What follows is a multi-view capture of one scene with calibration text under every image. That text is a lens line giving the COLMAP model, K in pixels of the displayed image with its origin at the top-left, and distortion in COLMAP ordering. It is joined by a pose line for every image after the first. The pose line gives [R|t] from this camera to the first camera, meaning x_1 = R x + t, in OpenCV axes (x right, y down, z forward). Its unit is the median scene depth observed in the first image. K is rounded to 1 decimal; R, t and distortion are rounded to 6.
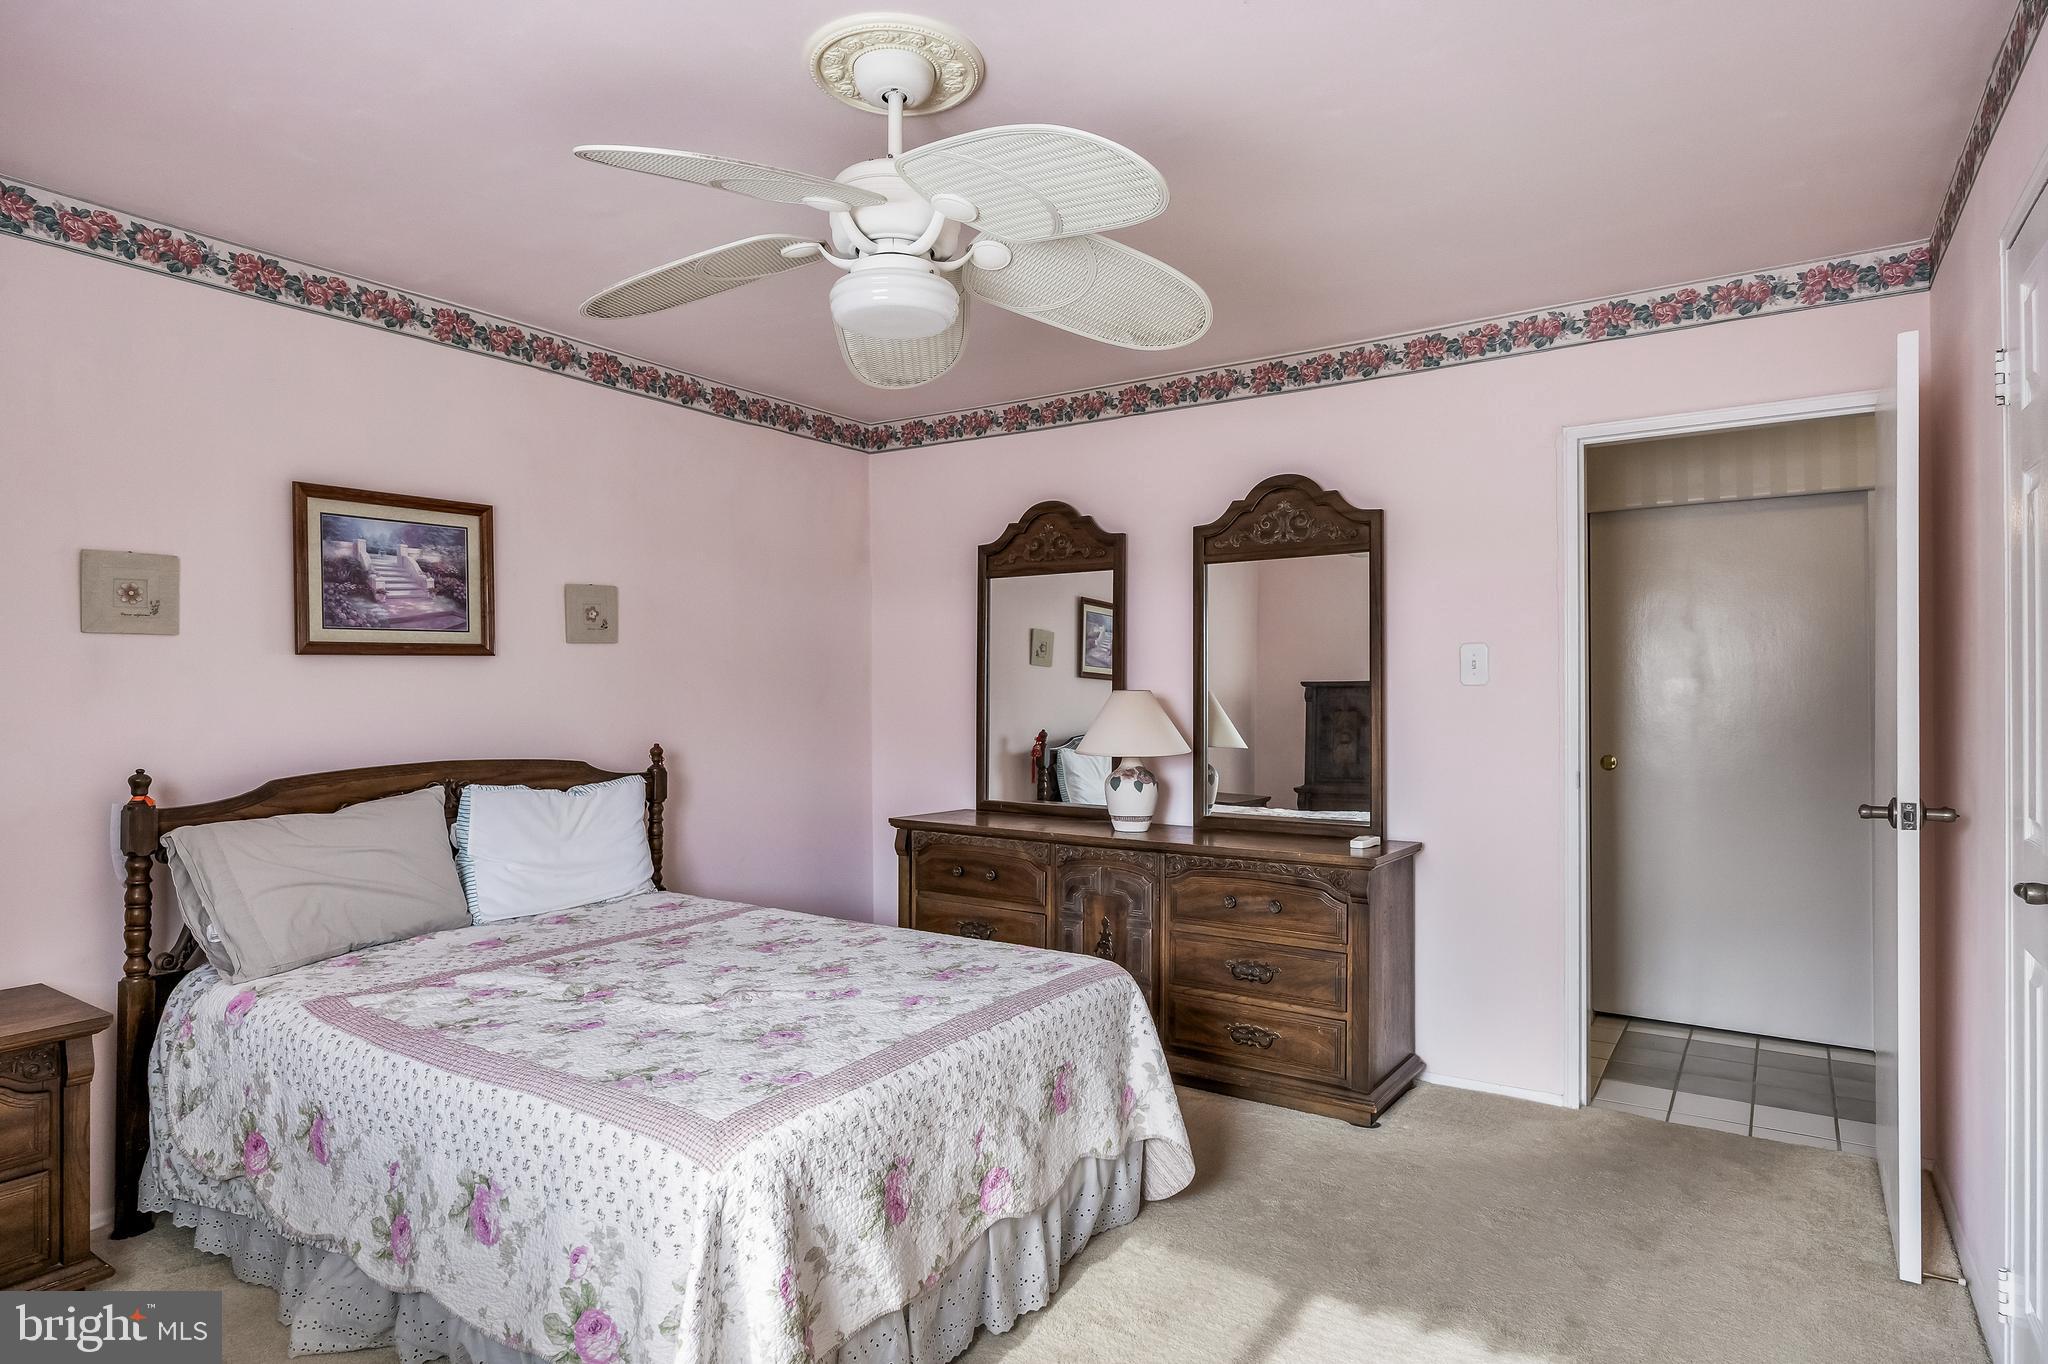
lens RADIAL K [[1136.0, 0, 1001.1], [0, 1136.0, 680.2], [0, 0, 1]] dist [-0.001303, -0.001160]
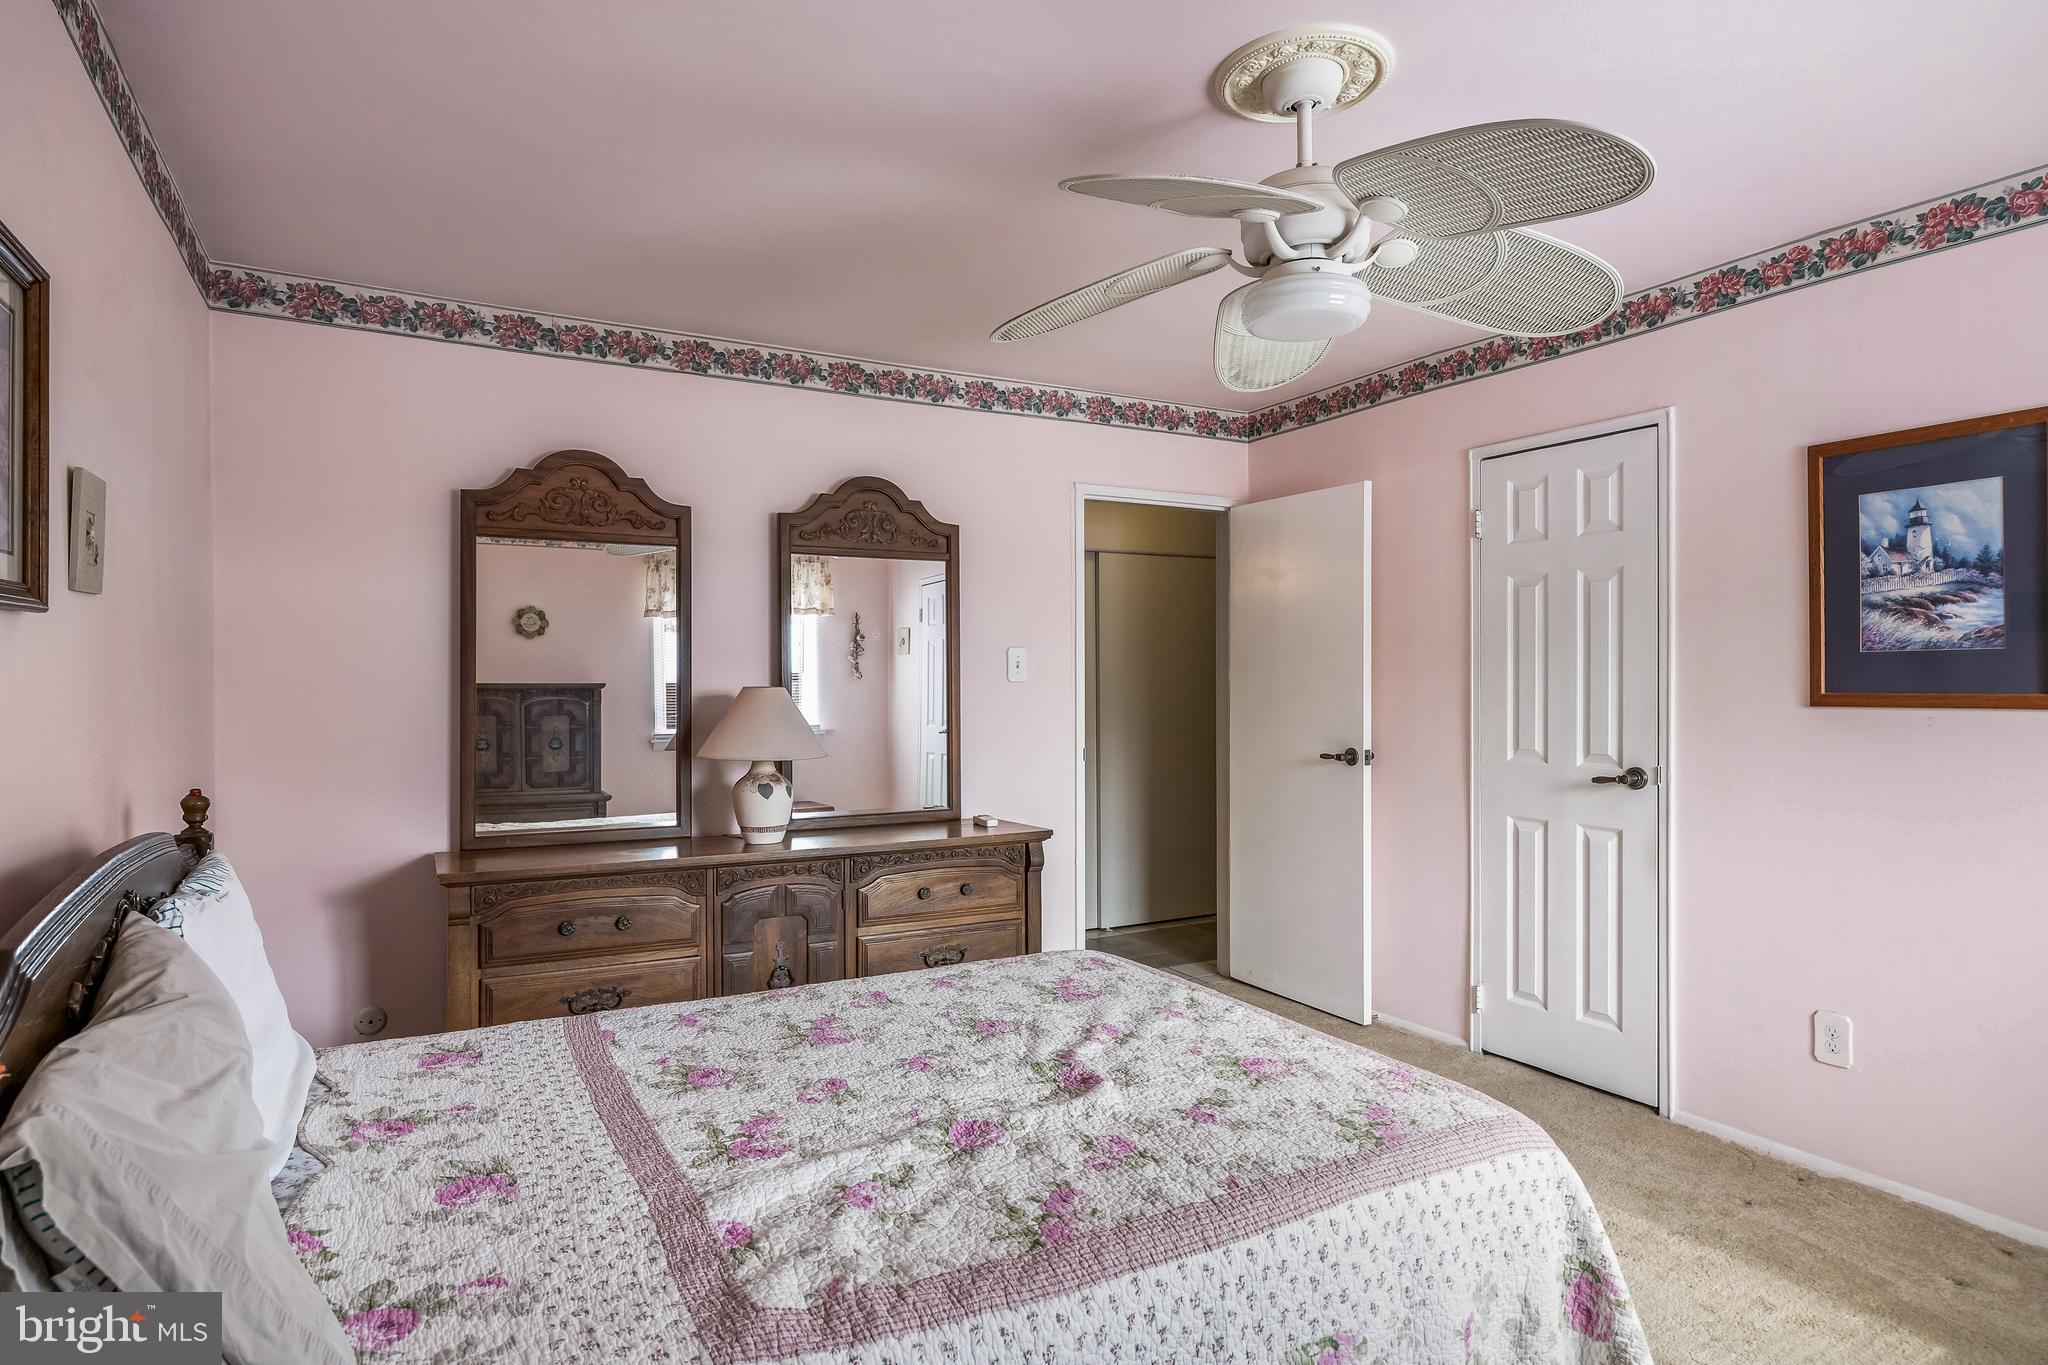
lens RADIAL K [[1128.5, 0, 1018.3], [0, 1128.5, 676.5], [0, 0, 1]] dist [-0.004275, -0.002272]
pose [[0.451184, 0.006453, 0.892408, -0.690332], [-0.005241, 0.999976, -0.004581, 0.004149], [-0.892415, -0.002610, 0.451207, 0.483830]]
